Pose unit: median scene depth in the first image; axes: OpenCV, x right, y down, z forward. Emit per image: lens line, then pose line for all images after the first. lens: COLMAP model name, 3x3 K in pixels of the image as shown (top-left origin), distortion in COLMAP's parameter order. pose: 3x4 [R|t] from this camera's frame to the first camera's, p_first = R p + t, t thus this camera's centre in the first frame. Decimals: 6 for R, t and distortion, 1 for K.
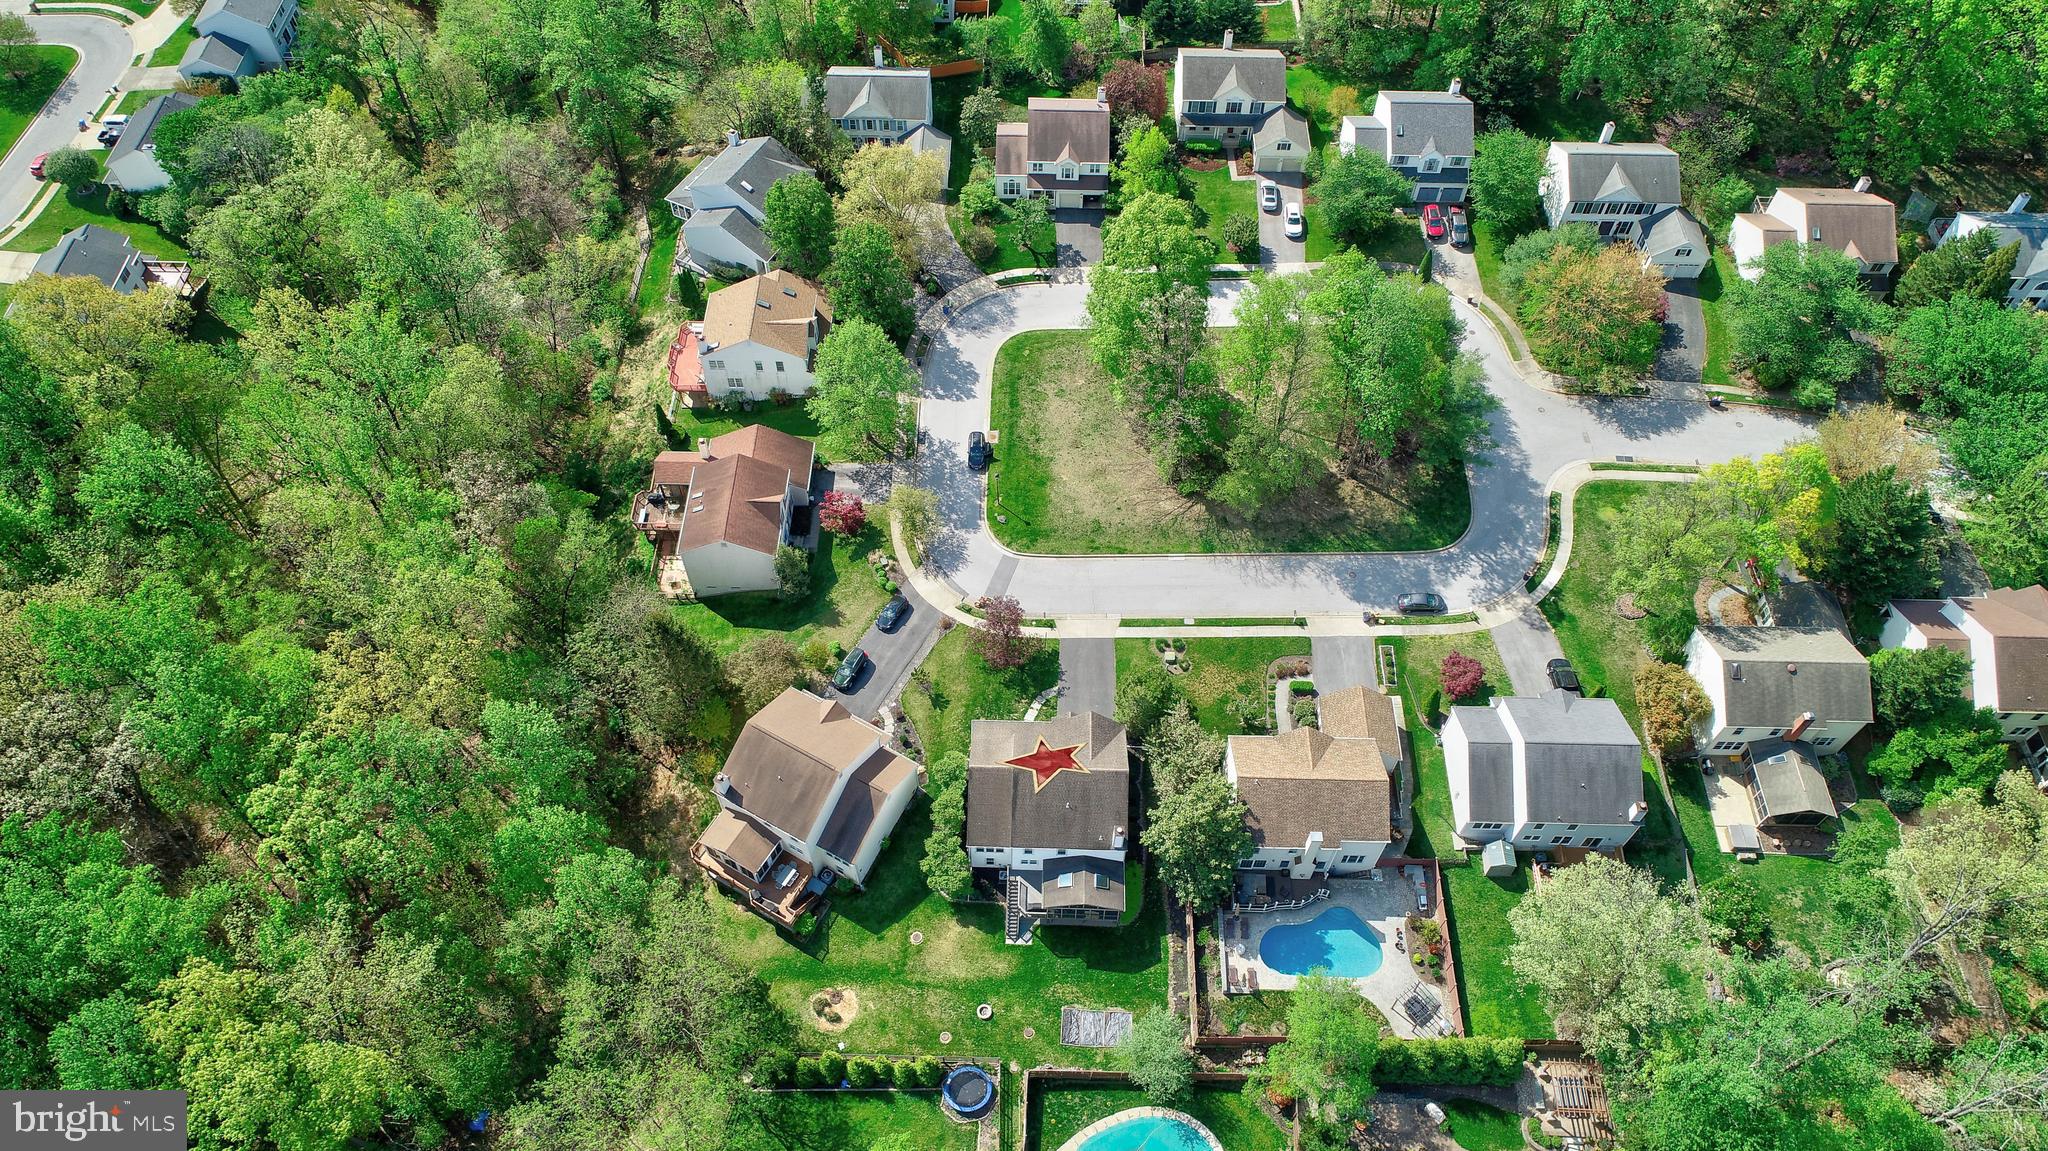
lens RADIAL K [[1397.9, 0, 1024.0], [0, 1397.9, 575.5], [0, 0, 1]] dist [-0.002340, 0.000908]
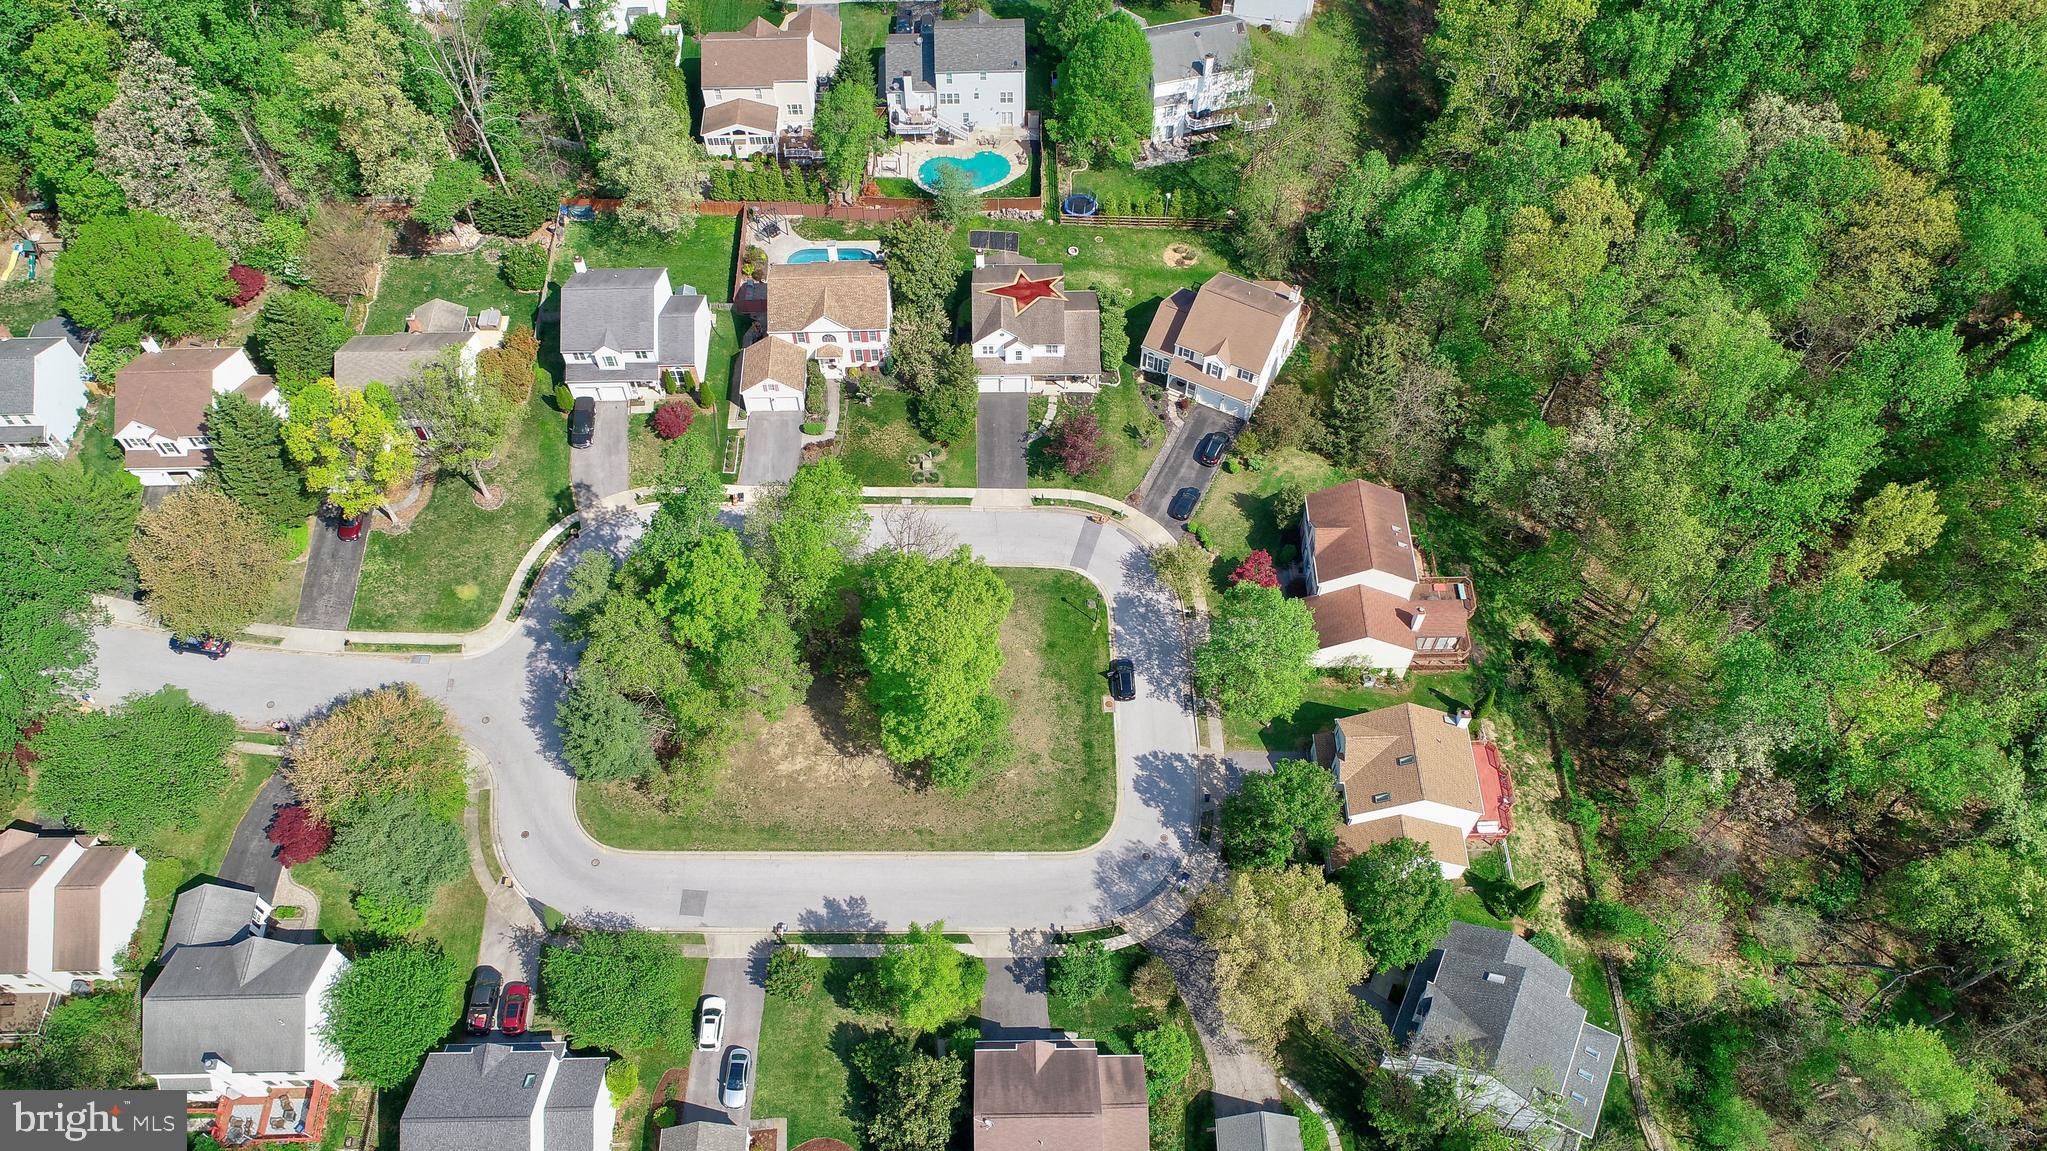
lens RADIAL K [[1450.9, 0, 997.0], [0, 1450.9, 736.0], [0, 0, 1]] dist [-0.003805, -0.000473]
pose [[-0.999602, 0.026606, -0.009402, 0.073368], [-0.020104, -0.437662, 0.898915, -1.181780], [0.019802, 0.898746, 0.438023, 0.771737]]
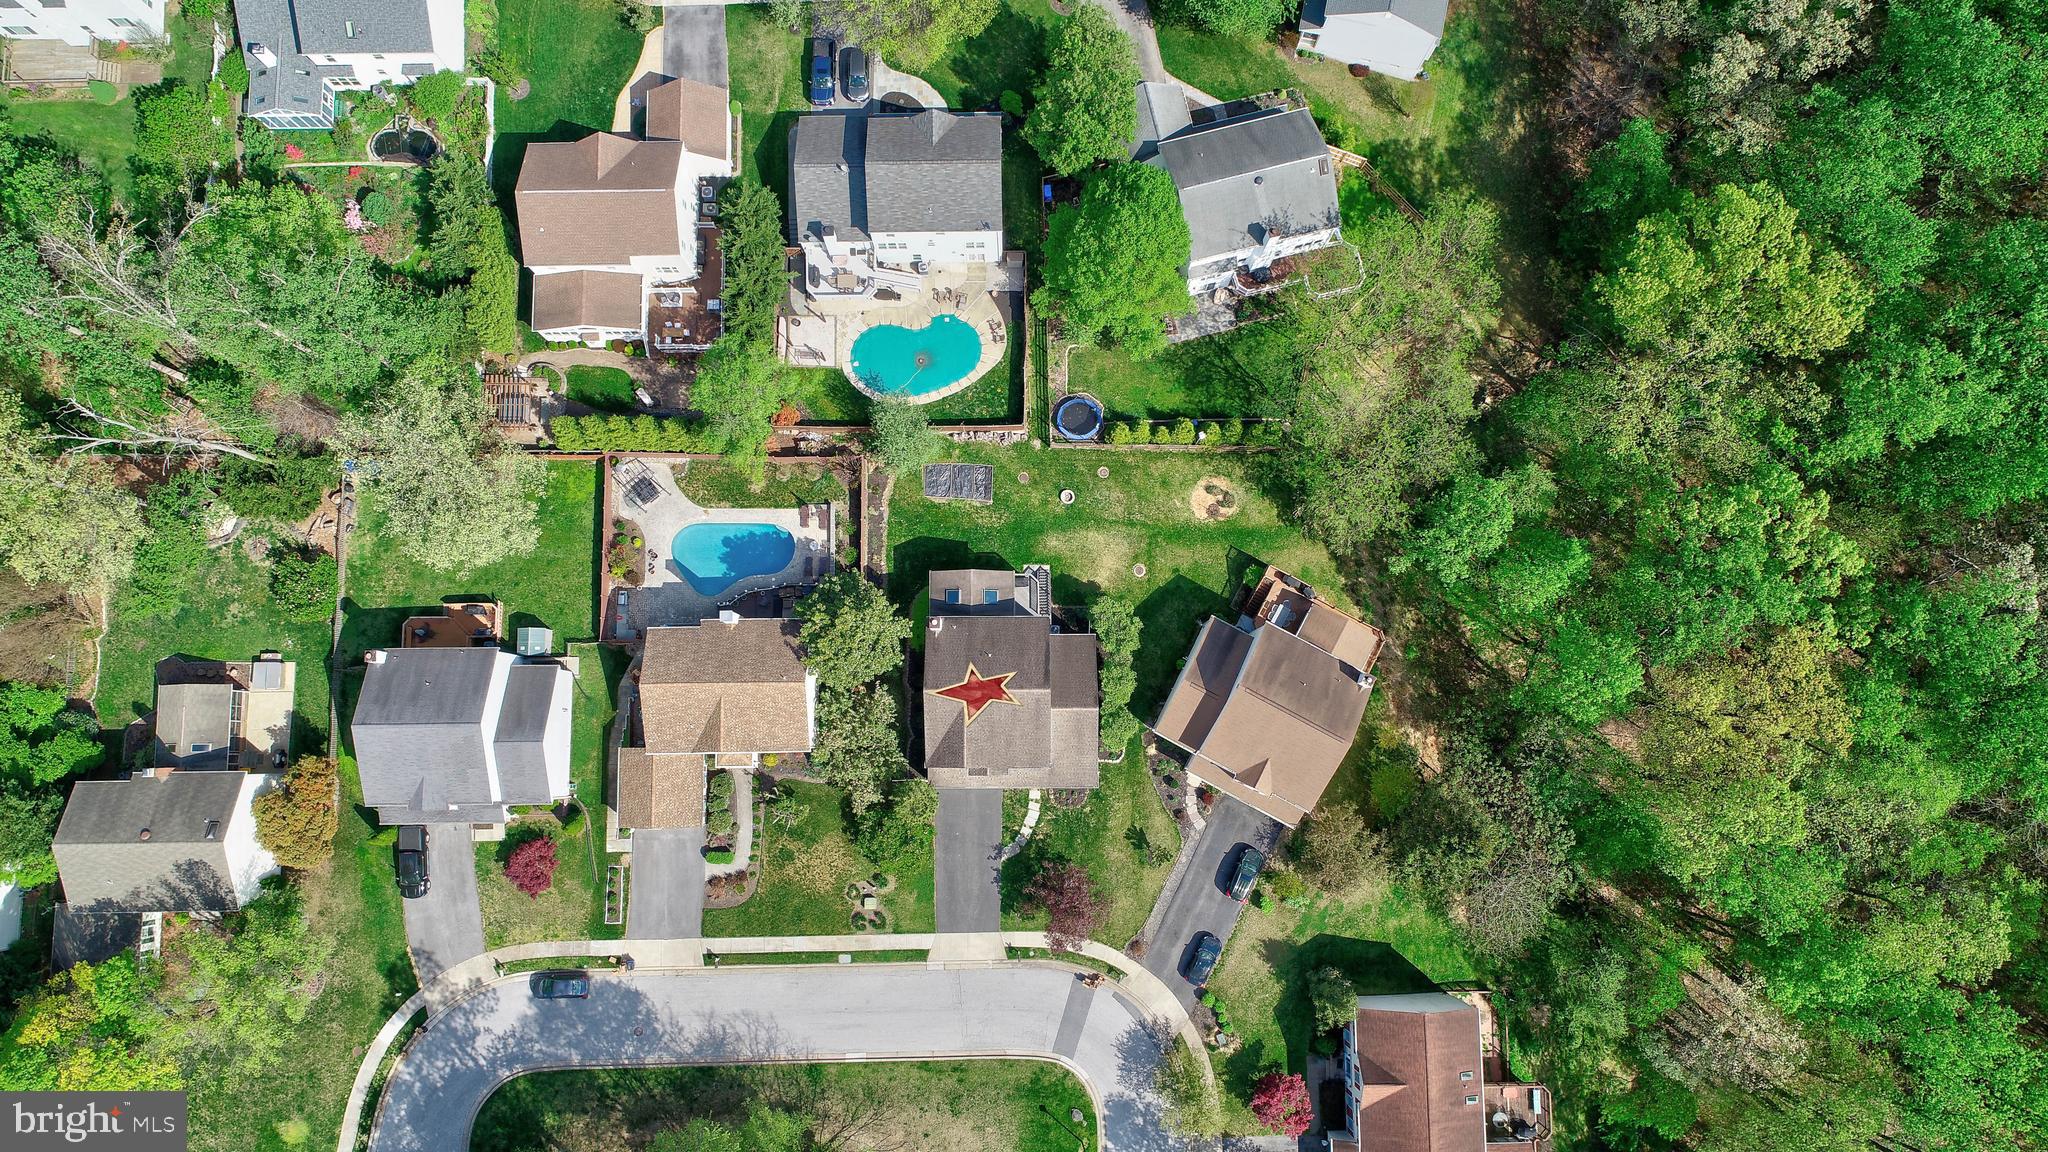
lens RADIAL K [[1397.9, 0, 1024.0], [0, 1397.9, 576.0], [0, 0, 1]] dist [-0.002340, 0.000908]
pose [[-0.999479, 0.029574, -0.012916, 0.018030], [-0.030697, -0.747759, 0.663260, -0.399607], [0.009957, 0.663311, 0.748277, 0.260500]]
